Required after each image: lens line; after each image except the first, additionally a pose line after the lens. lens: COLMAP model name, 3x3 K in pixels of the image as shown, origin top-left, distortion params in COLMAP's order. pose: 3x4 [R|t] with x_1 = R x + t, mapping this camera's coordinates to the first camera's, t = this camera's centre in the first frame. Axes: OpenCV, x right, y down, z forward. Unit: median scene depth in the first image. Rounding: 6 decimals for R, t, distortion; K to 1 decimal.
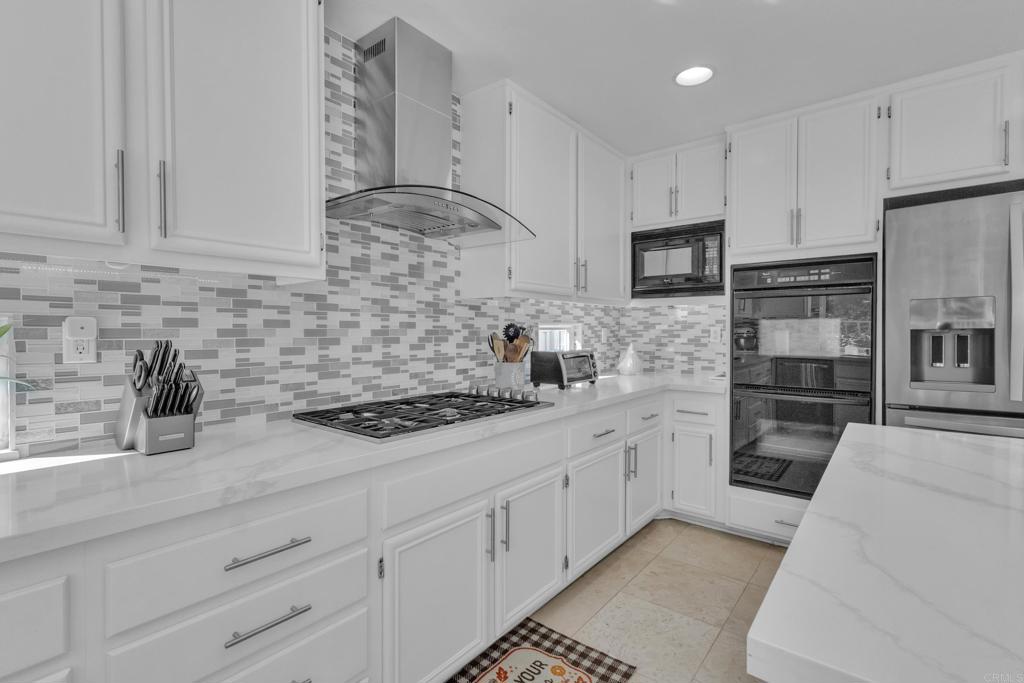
lens RADIAL K [[478.4, 0, 515.4], [0, 478.4, 341.7], [0, 0, 1]] dist [0.004876, 0.000292]
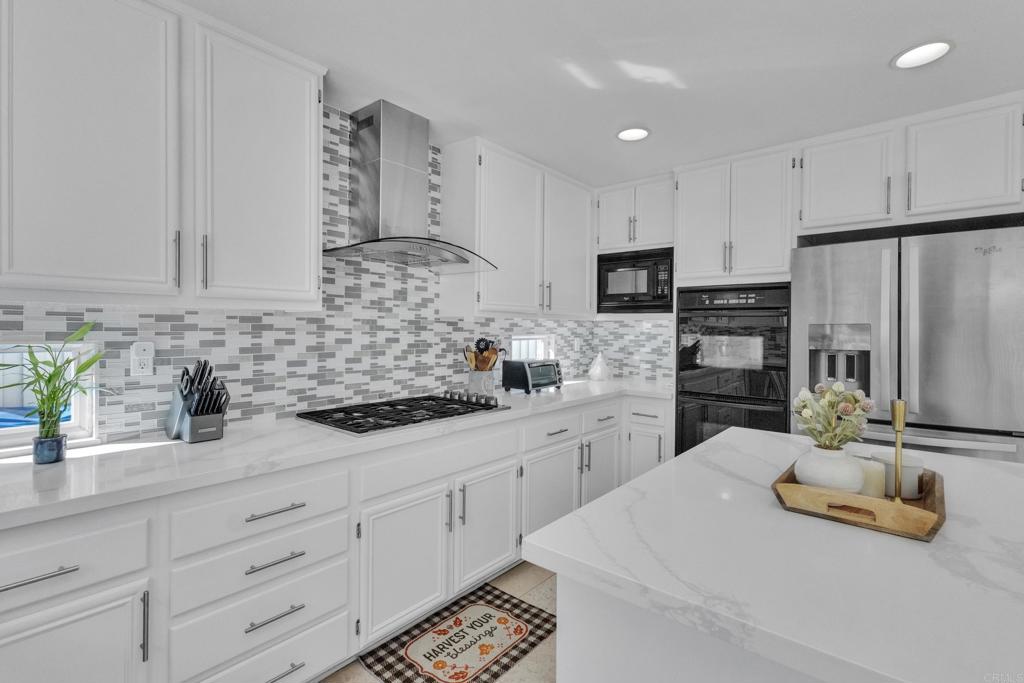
lens RADIAL K [[479.1, 0, 512.7], [0, 479.1, 337.3], [0, 0, 1]] dist [0.005548, 0.000759]
pose [[0.999652, 0.010293, -0.024295, 0.115957], [-0.010388, 0.999939, -0.003782, -0.043911], [0.024254, 0.004033, 0.999698, -0.218356]]
